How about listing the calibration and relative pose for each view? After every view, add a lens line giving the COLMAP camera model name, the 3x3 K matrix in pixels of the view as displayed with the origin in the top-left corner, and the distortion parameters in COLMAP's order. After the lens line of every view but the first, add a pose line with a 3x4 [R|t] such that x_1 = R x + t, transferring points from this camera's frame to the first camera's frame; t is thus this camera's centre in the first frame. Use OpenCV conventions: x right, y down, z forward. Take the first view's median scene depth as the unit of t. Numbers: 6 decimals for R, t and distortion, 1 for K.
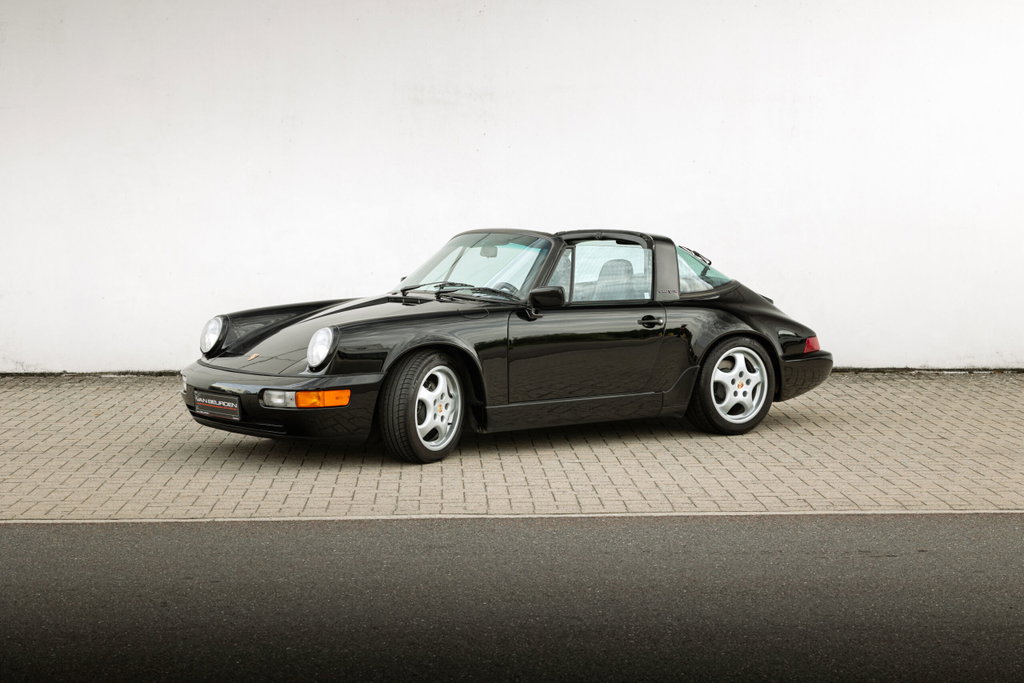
lens RADIAL K [[2051.1, 0, 512.0], [0, 2051.1, 341.5], [0, 0, 1]] dist [0.006284, 0.009589]
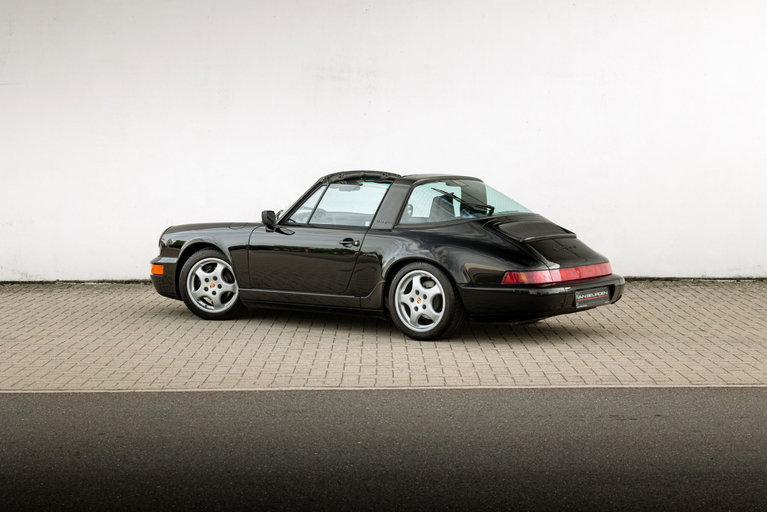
lens RADIAL K [[1536.3, 0, 383.5], [0, 1536.3, 256.0], [0, 0, 1]] dist [0.006284, 0.009589]
pose [[0.999402, -0.000742, -0.034568, 0.050478], [0.000697, 0.999999, -0.001296, 0.000407], [0.034569, 0.001271, 0.999402, 0.003163]]
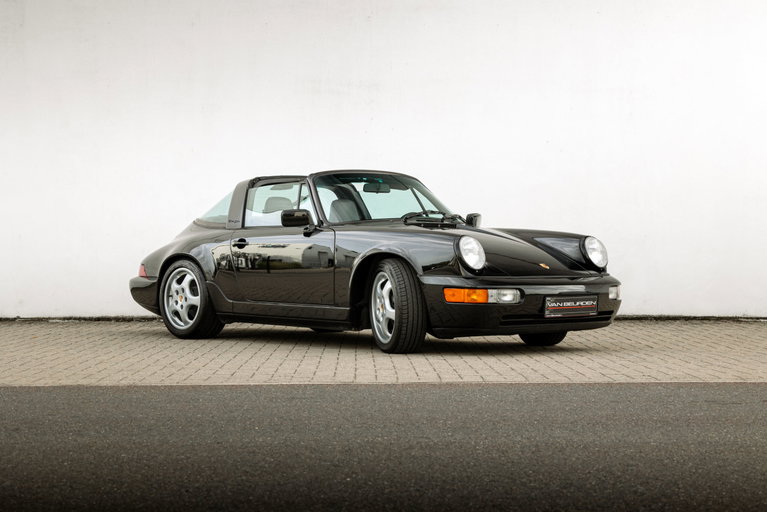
lens RADIAL K [[1536.3, 0, 383.5], [0, 1536.3, 256.0], [0, 0, 1]] dist [0.006284, 0.009589]
pose [[0.999794, 0.000982, -0.020289, 0.019740], [-0.002501, 0.997183, -0.074961, 0.077057], [0.020158, 0.074996, 0.996980, 0.191354]]
